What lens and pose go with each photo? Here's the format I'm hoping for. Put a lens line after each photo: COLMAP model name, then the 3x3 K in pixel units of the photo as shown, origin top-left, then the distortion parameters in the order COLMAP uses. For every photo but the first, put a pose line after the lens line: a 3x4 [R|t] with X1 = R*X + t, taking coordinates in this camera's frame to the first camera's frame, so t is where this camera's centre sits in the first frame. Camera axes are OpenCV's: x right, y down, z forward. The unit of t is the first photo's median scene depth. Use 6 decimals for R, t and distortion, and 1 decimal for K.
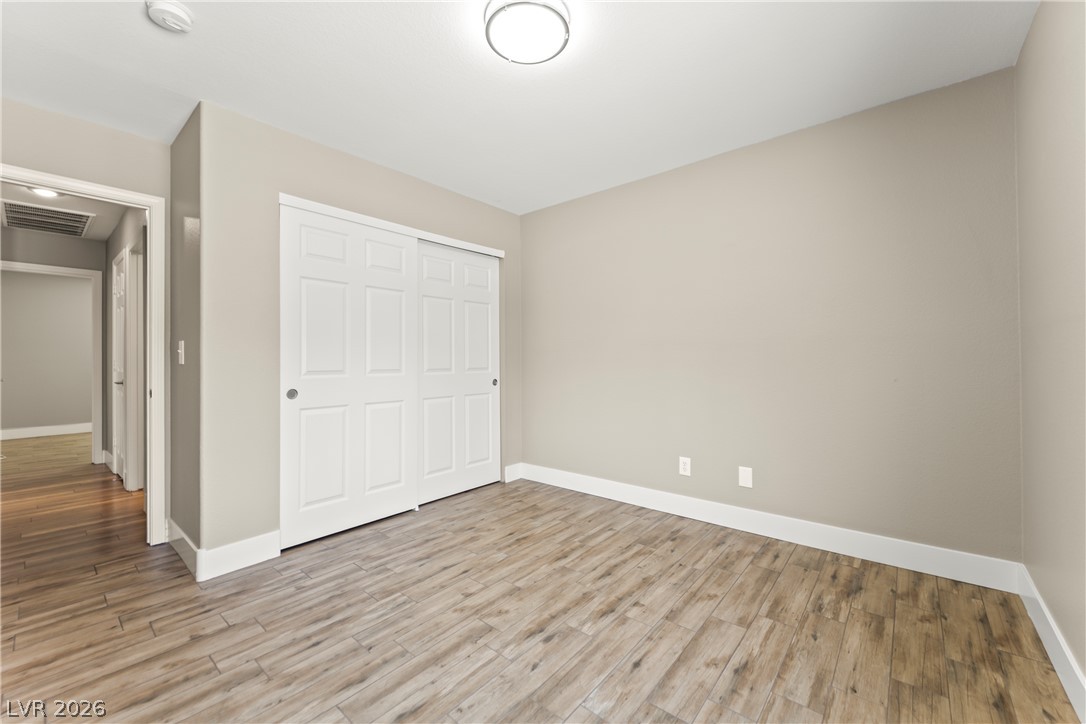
lens RADIAL K [[433.4, 0, 549.7], [0, 433.4, 358.1], [0, 0, 1]] dist [0.001366, -0.002989]
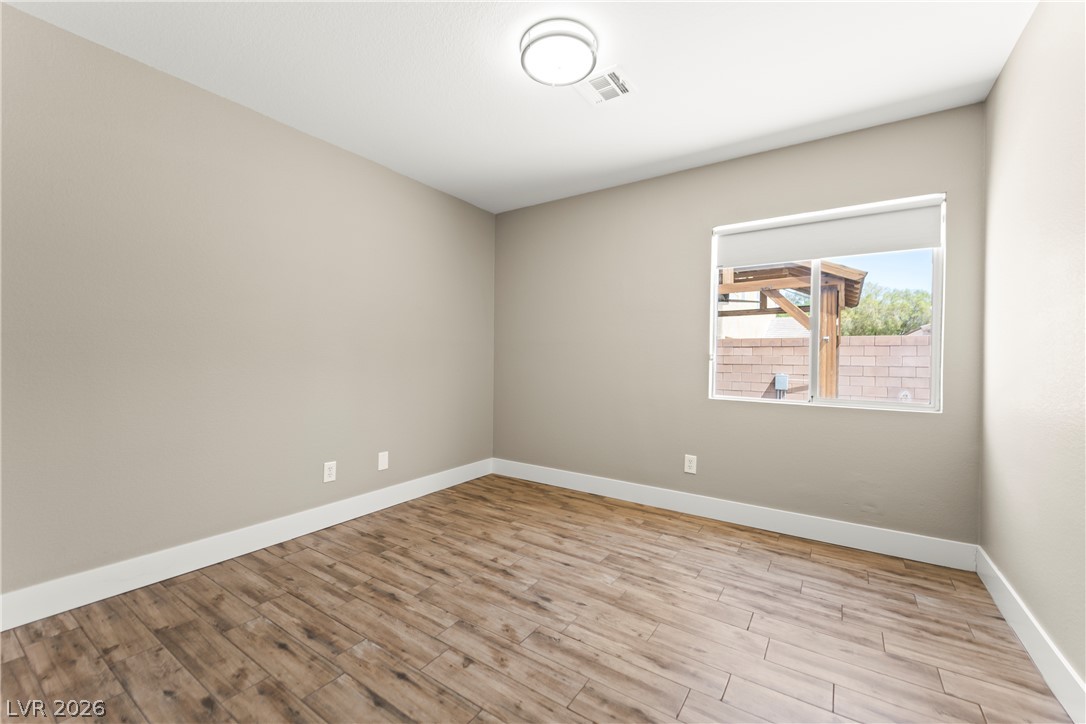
lens RADIAL K [[433.4, 0, 538.6], [0, 433.4, 360.5], [0, 0, 1]] dist [0.001366, -0.002989]
pose [[-0.084956, -0.001461, 0.996384, -0.900808], [-0.003873, 0.999992, 0.001136, 0.012739], [-0.996377, -0.003763, -0.084961, 0.883417]]
